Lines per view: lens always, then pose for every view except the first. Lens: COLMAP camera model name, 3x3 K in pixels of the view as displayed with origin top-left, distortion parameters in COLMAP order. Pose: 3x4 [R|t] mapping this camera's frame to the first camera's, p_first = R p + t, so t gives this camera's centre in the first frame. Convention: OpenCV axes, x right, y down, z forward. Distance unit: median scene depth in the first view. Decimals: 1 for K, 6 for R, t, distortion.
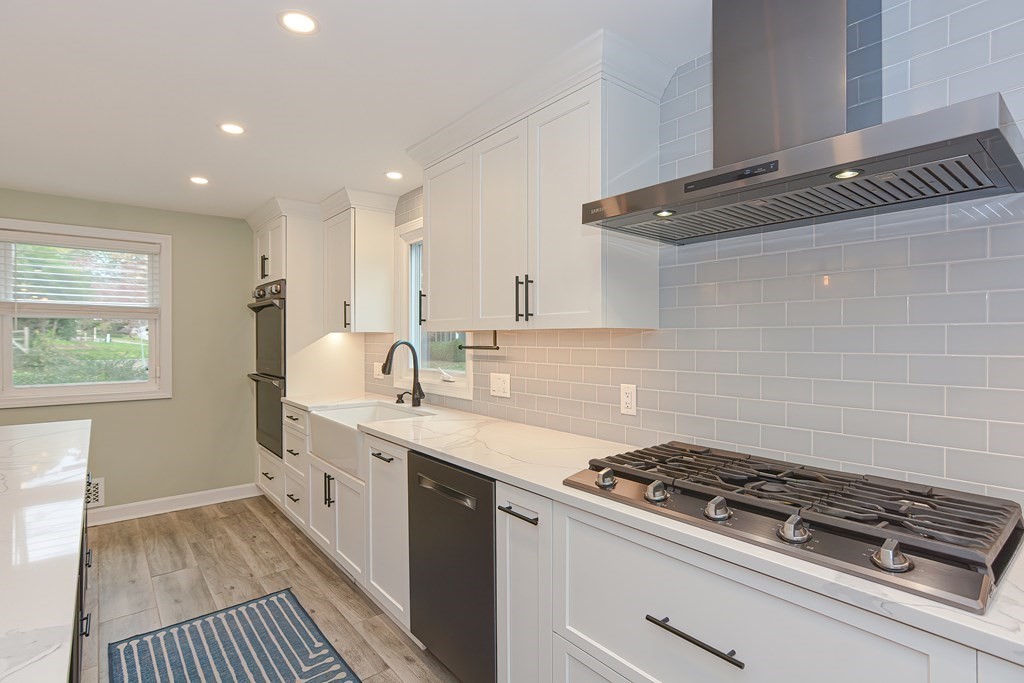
lens RADIAL K [[502.7, 0, 510.9], [0, 502.7, 344.2], [0, 0, 1]] dist [-0.023233, 0.009573]
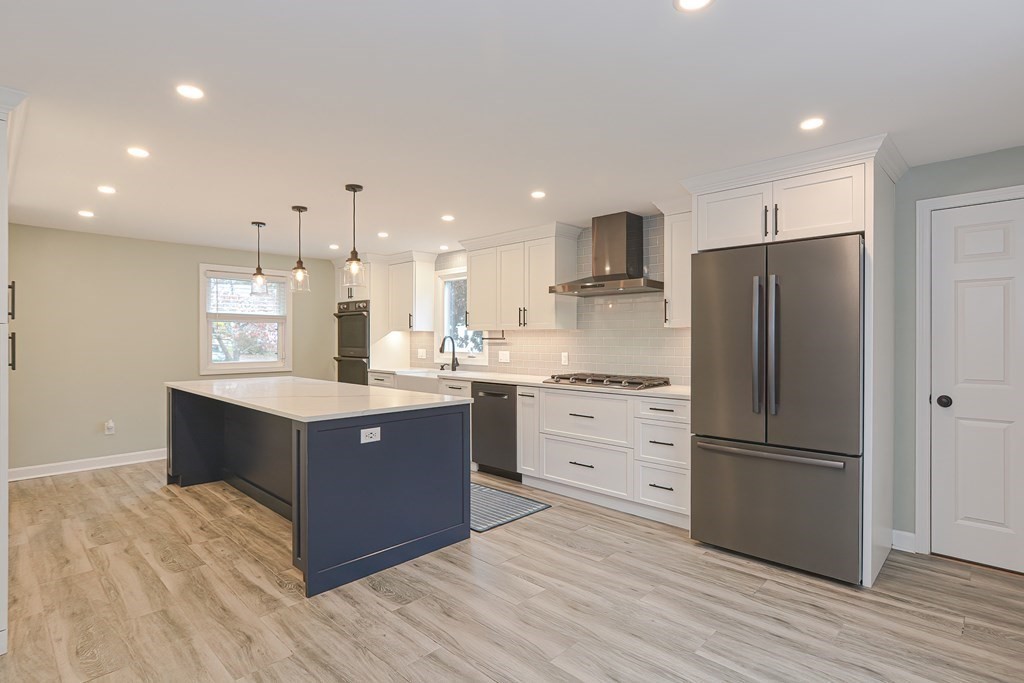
lens RADIAL K [[502.7, 0, 518.9], [0, 502.7, 338.2], [0, 0, 1]] dist [-0.023233, 0.009573]
pose [[0.992704, 0.000785, 0.120571, -0.193420], [0.000762, 0.999918, -0.012789, 0.029239], [-0.120571, 0.012787, 0.992622, -0.960189]]
